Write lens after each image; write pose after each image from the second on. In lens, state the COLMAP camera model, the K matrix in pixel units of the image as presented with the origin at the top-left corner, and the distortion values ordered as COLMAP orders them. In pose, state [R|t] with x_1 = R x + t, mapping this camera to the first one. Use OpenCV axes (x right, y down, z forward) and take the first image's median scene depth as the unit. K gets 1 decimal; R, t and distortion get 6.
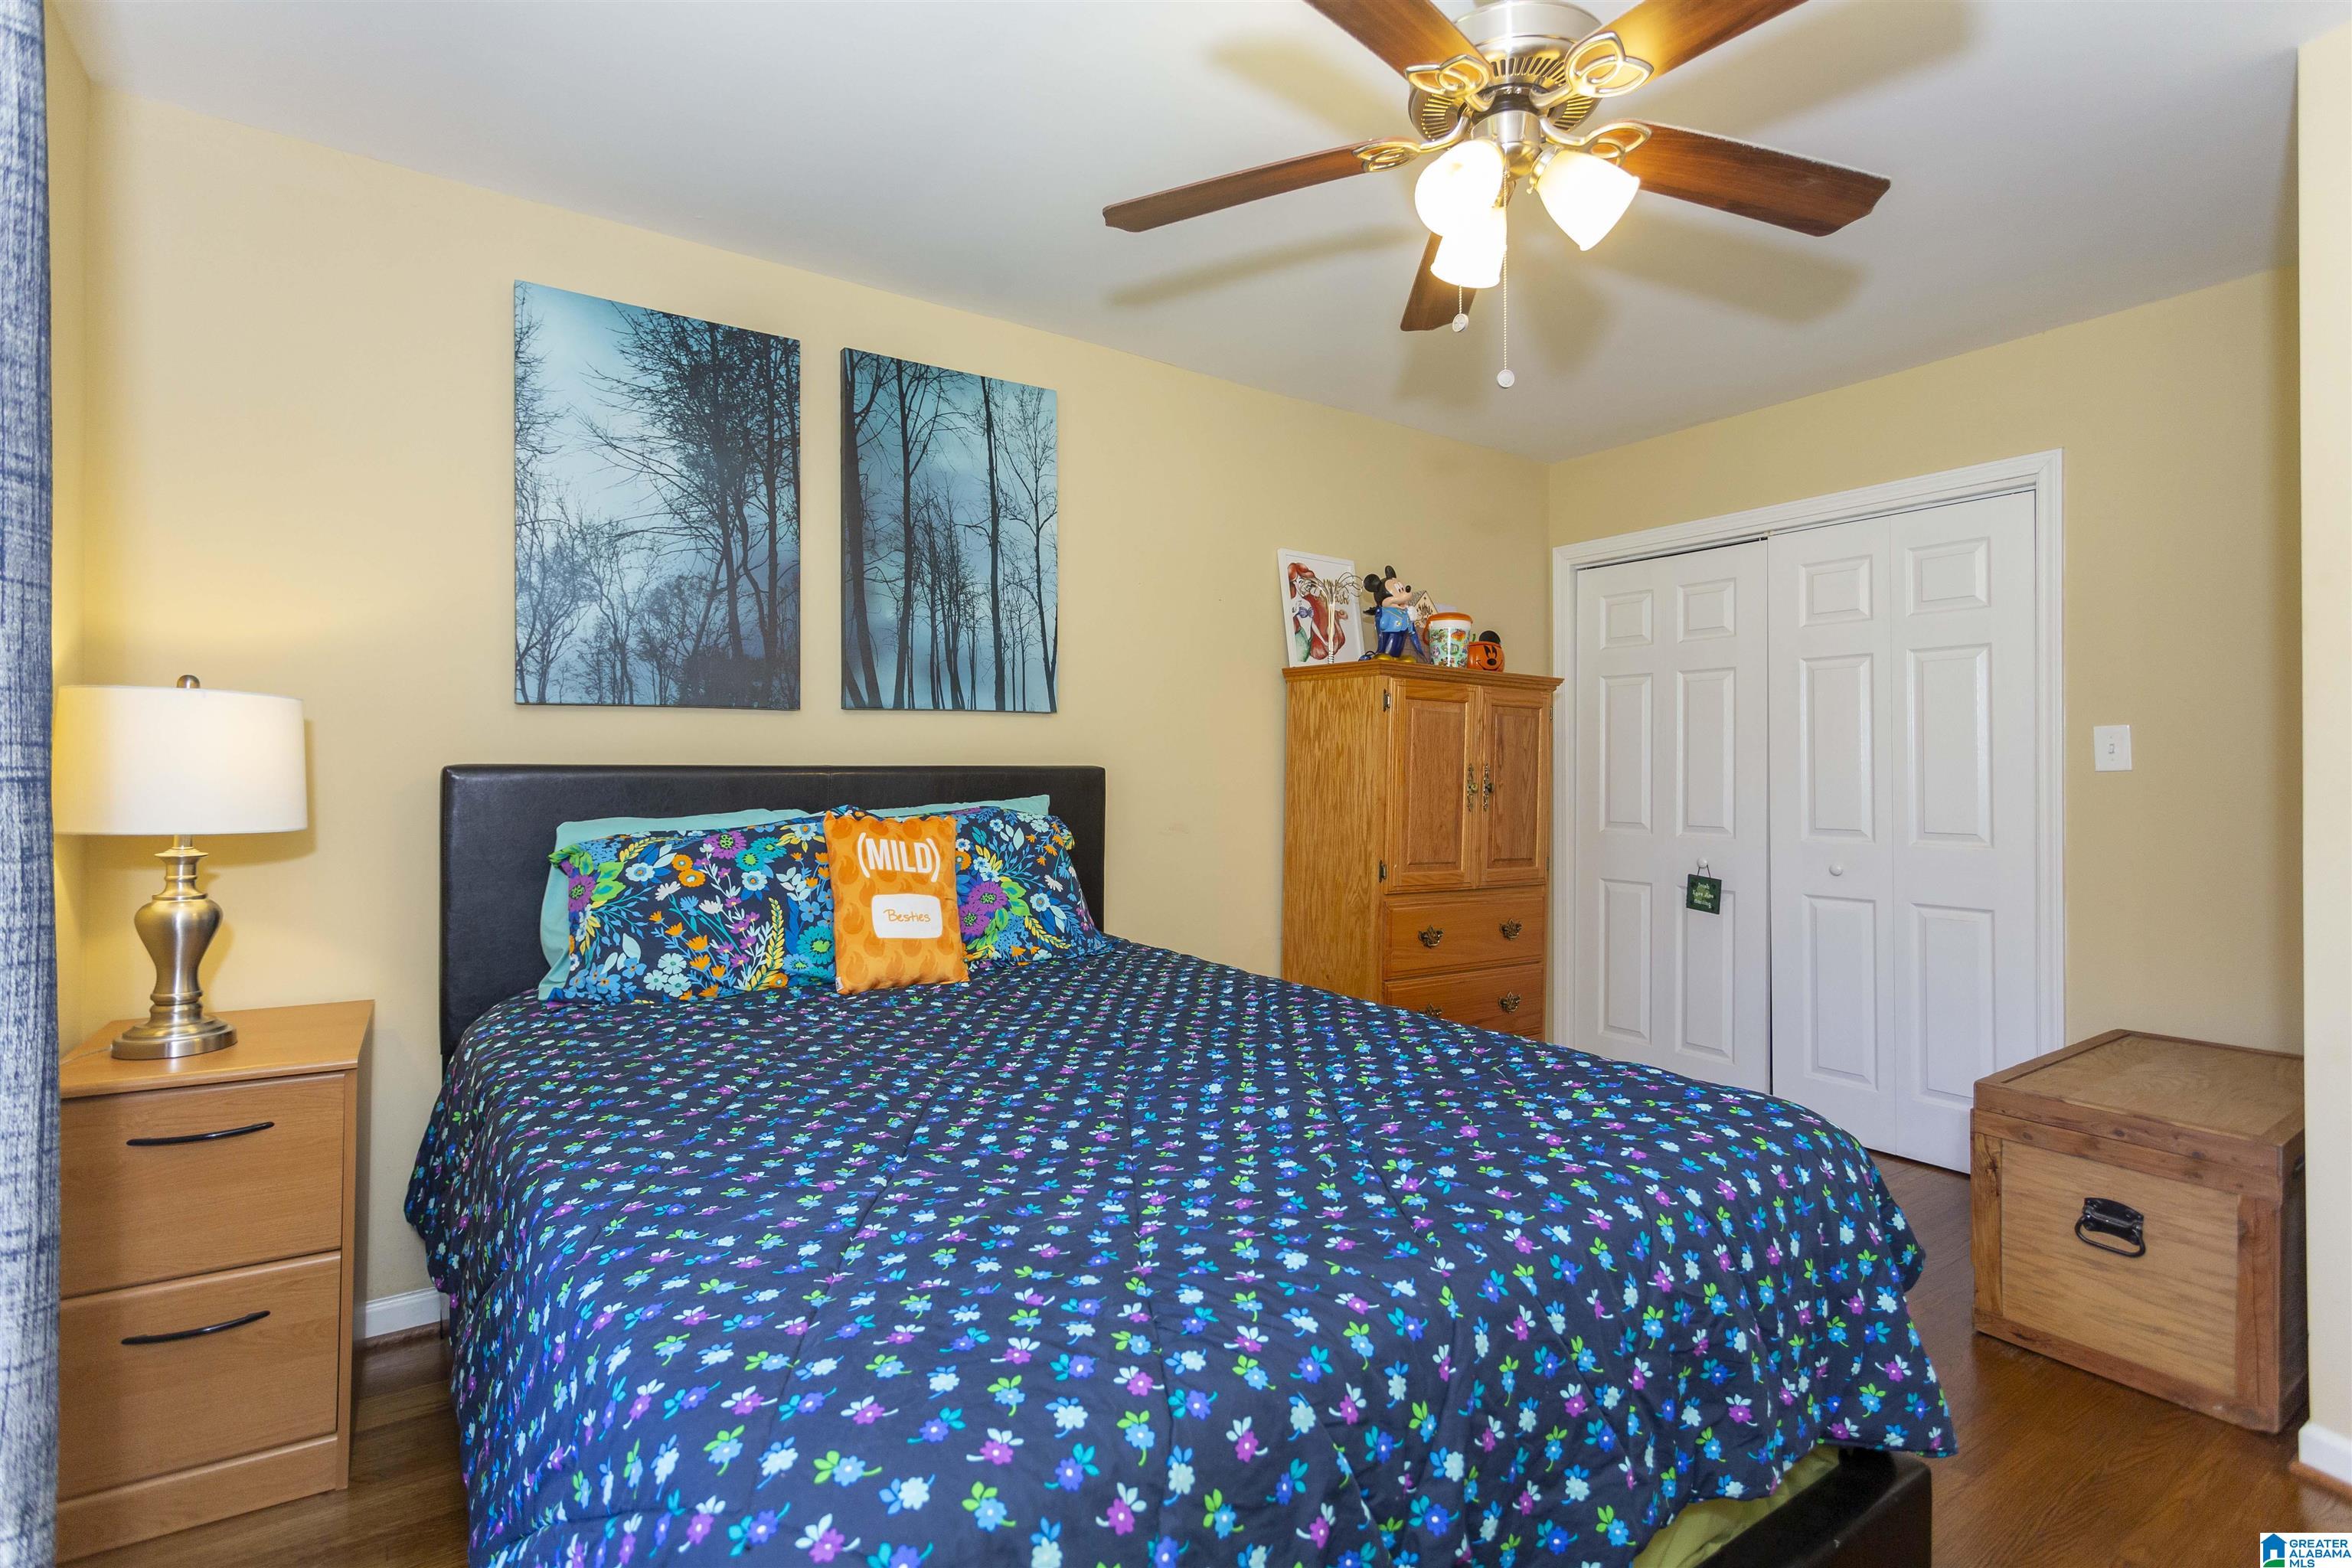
lens RADIAL K [[1122.2, 0, 1179.9], [0, 1122.2, 777.1], [0, 0, 1]] dist [0.007416, 0.001045]
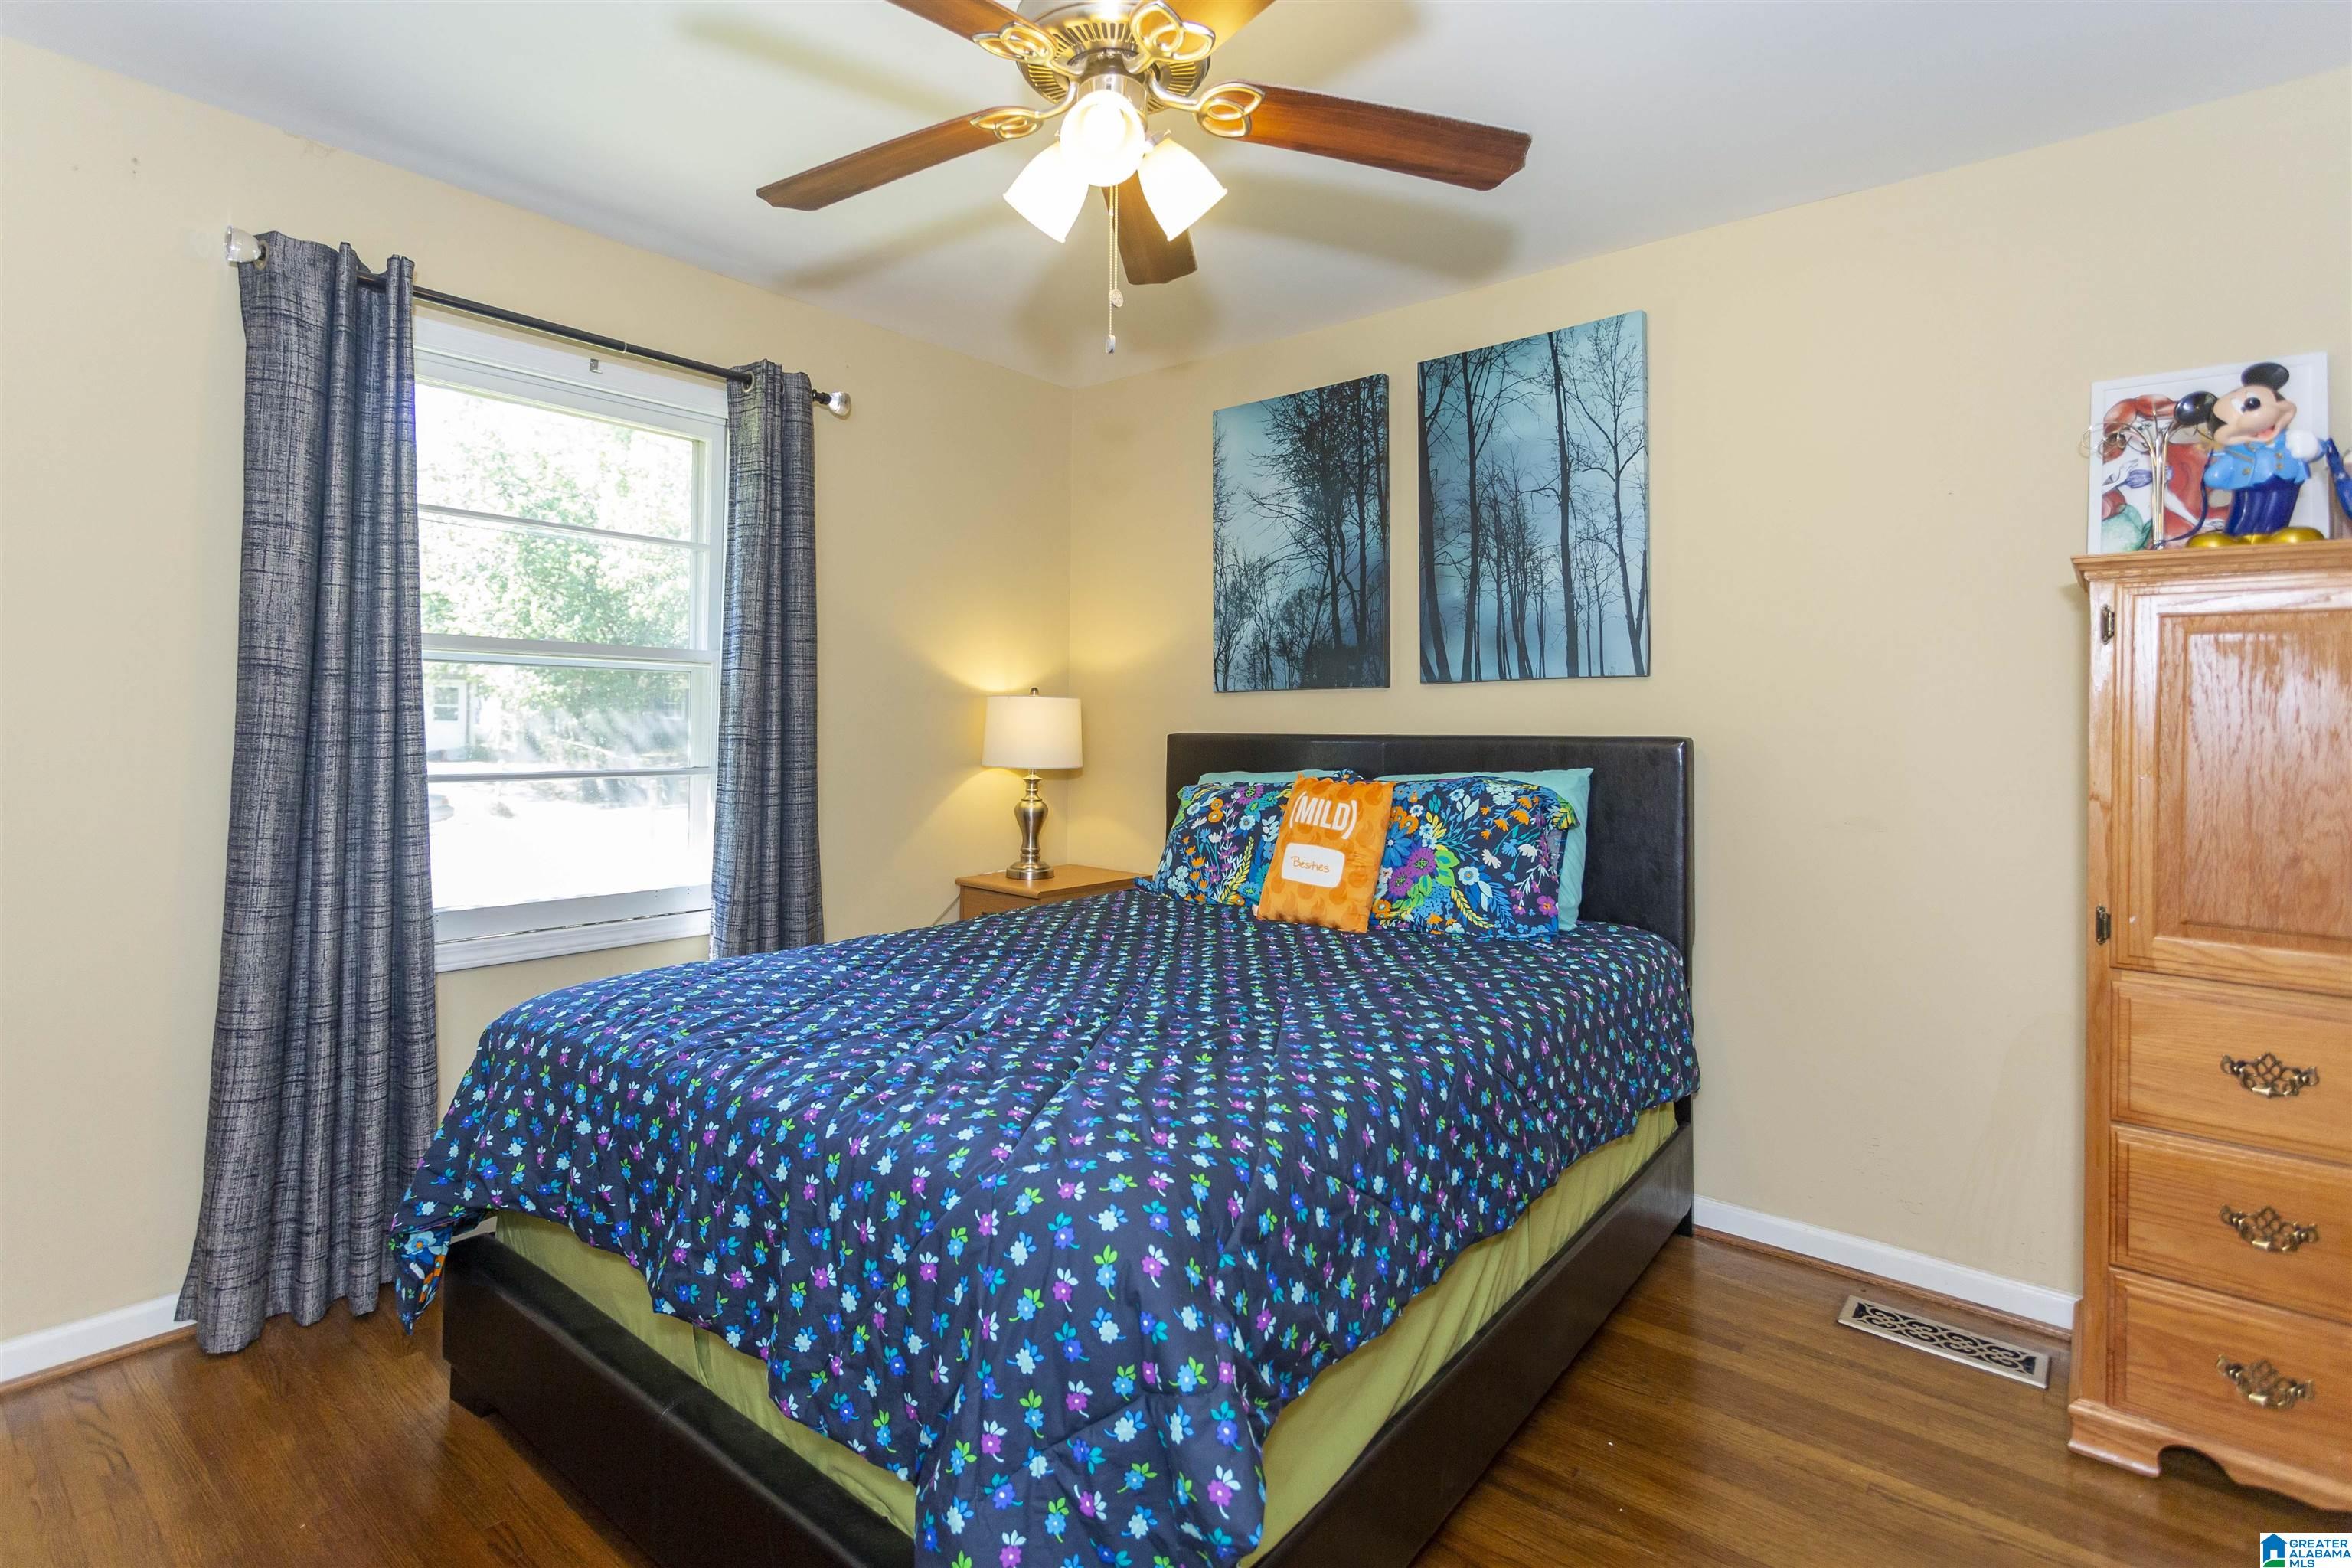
lens RADIAL K [[1122.2, 0, 1157.5], [0, 1122.2, 719.7], [0, 0, 1]] dist [0.007416, 0.001045]
pose [[0.273739, -0.007794, -0.961772, 0.741511], [-0.011788, 0.999865, -0.011458, -0.009866], [0.961732, 0.014473, 0.273610, 0.468688]]
